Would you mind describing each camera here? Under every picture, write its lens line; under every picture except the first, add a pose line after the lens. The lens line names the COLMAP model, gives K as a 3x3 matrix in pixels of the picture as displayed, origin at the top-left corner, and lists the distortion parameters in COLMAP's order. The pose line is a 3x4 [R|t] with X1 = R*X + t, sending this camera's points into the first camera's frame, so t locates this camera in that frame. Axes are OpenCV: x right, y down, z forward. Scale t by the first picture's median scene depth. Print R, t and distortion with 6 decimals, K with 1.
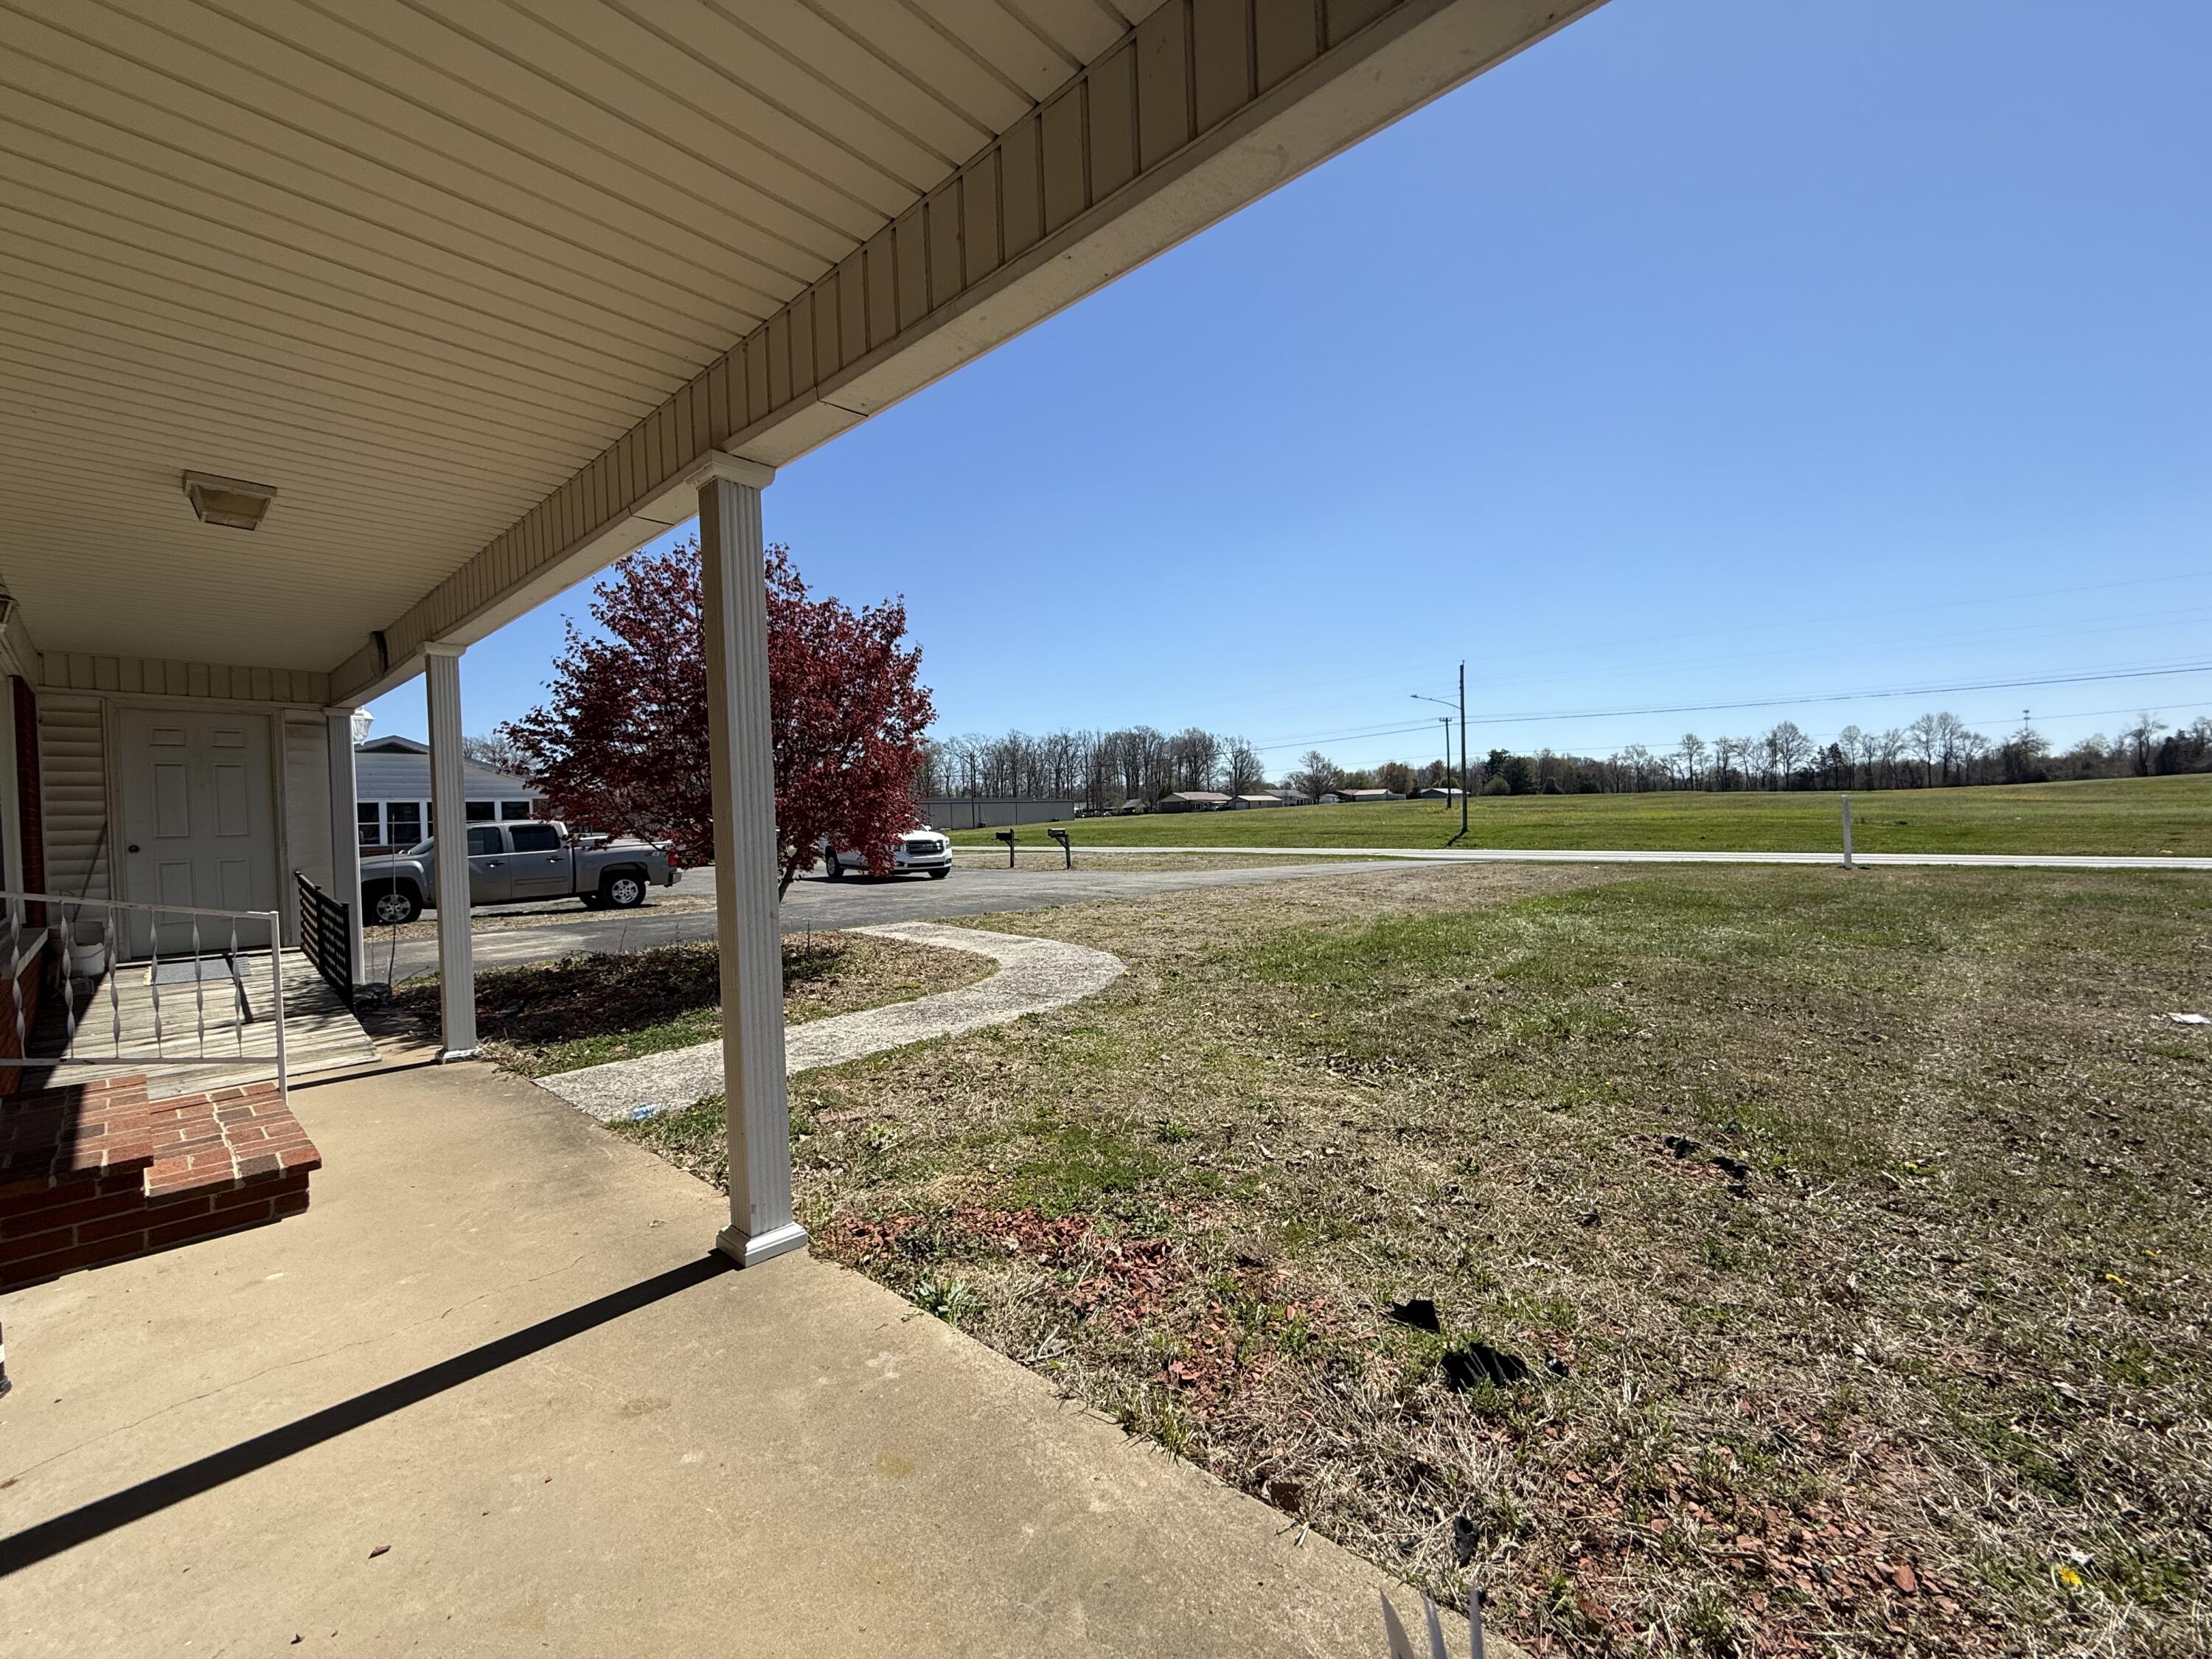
lens RADIAL K [[885.5, 0, 1112.2], [0, 885.5, 830.7], [0, 0, 1]] dist [0.001096, -0.000407]
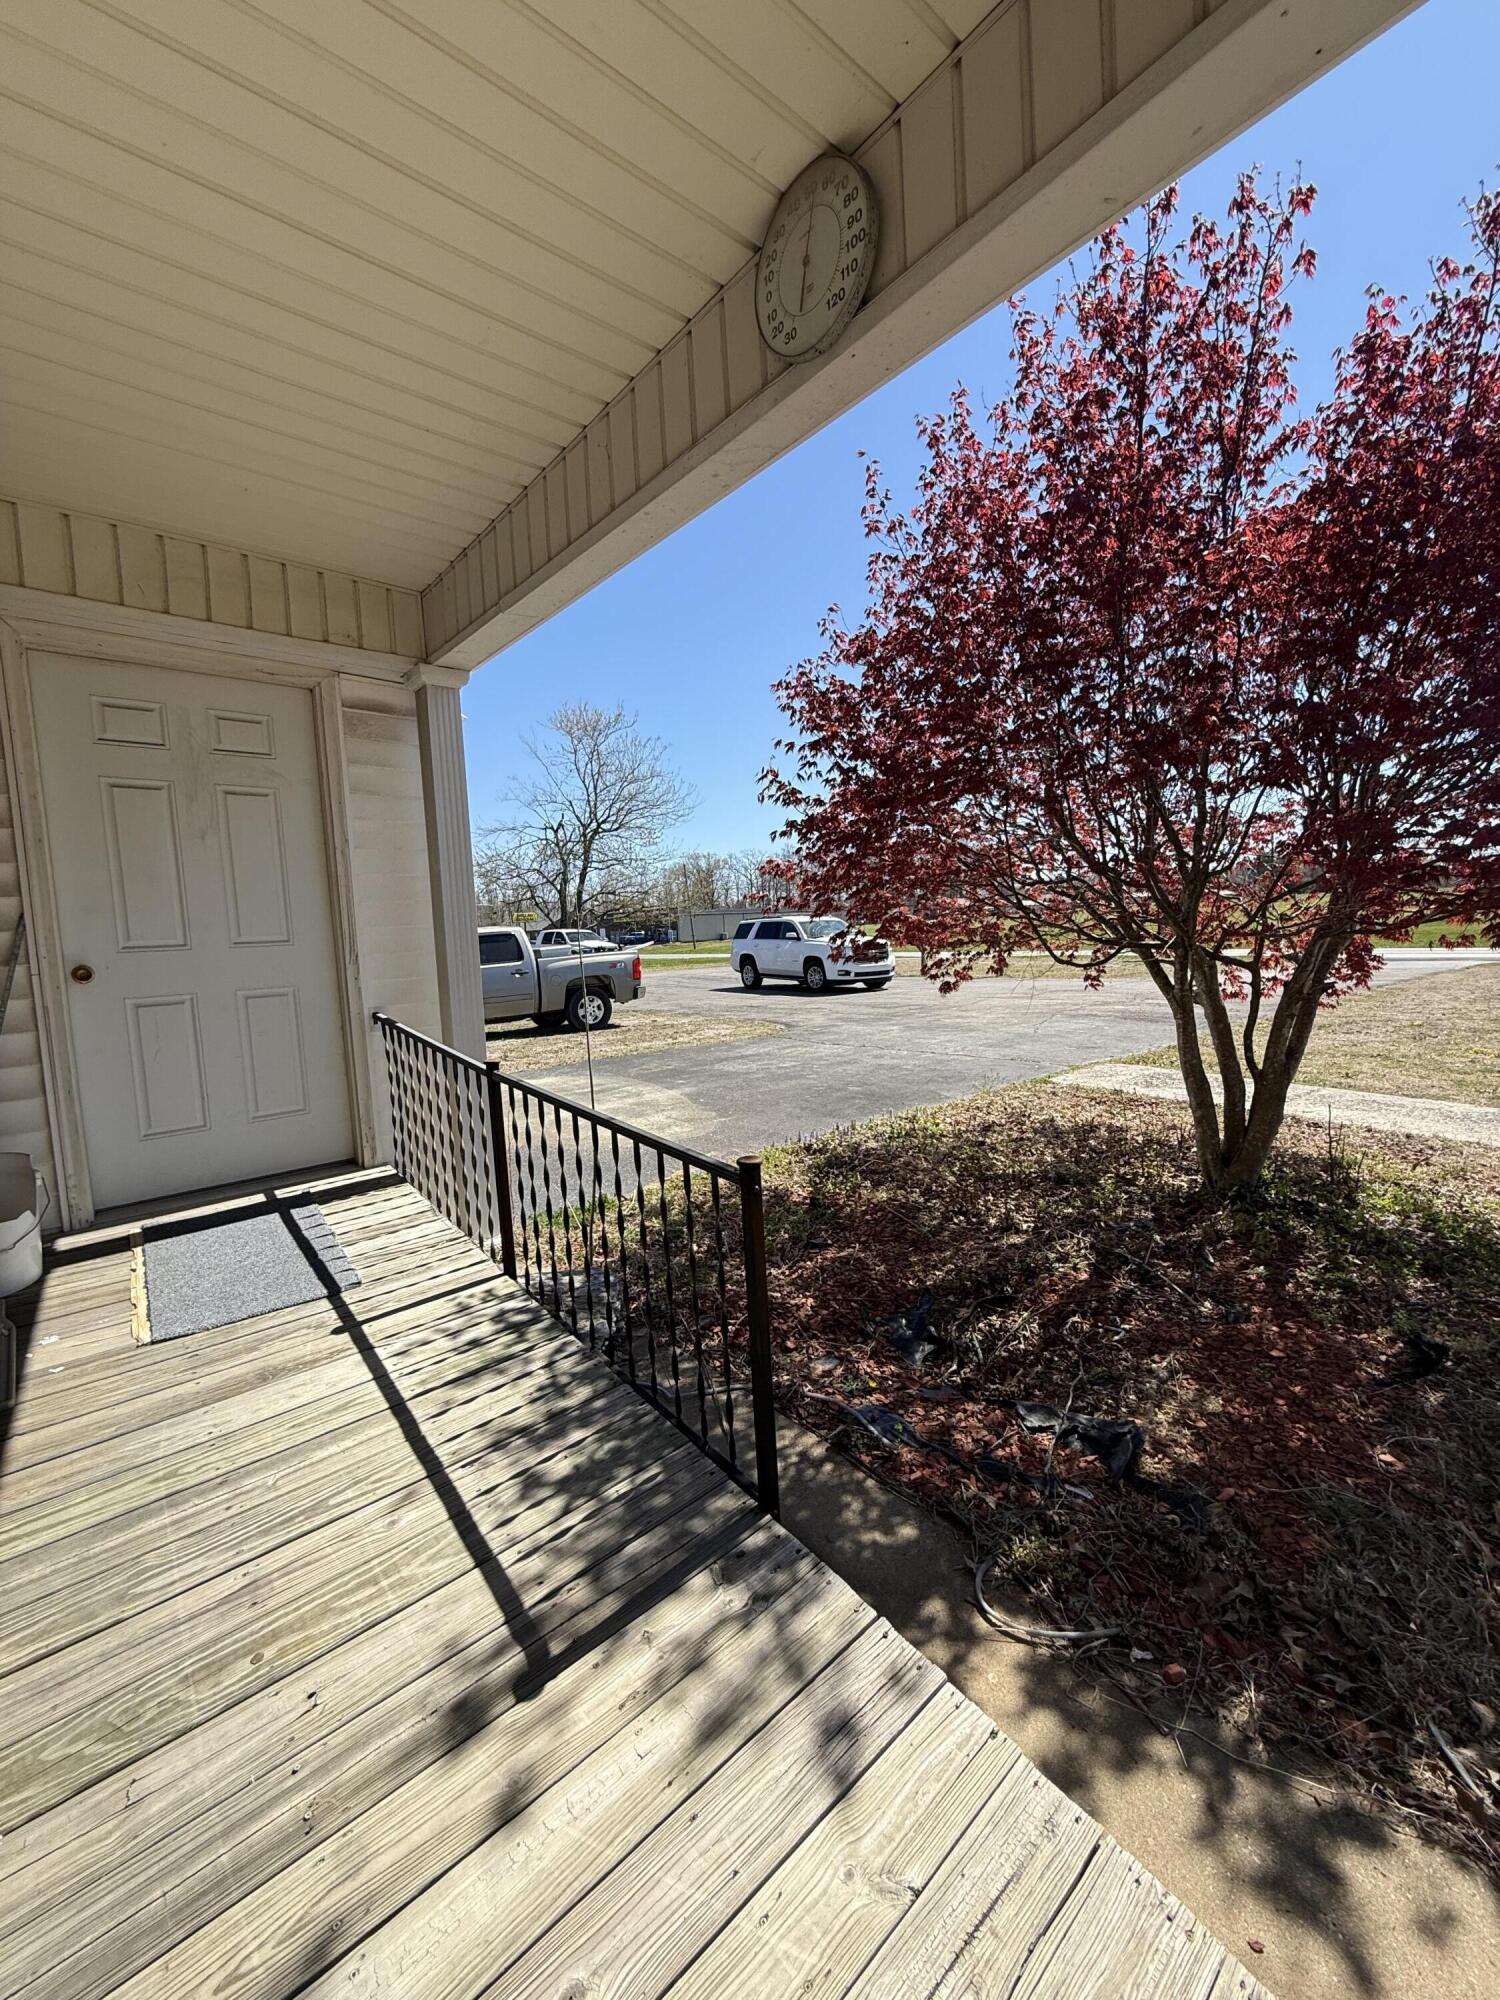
lens RADIAL K [[800.6, 0, 748.6], [0, 800.6, 996.2], [0, 0, 1]] dist [0.001096, -0.000407]
pose [[0.991709, -0.004788, -0.128413, -0.223721], [0.014160, 0.997292, 0.072172, 0.002445], [0.127720, -0.073392, 0.989091, 0.200082]]
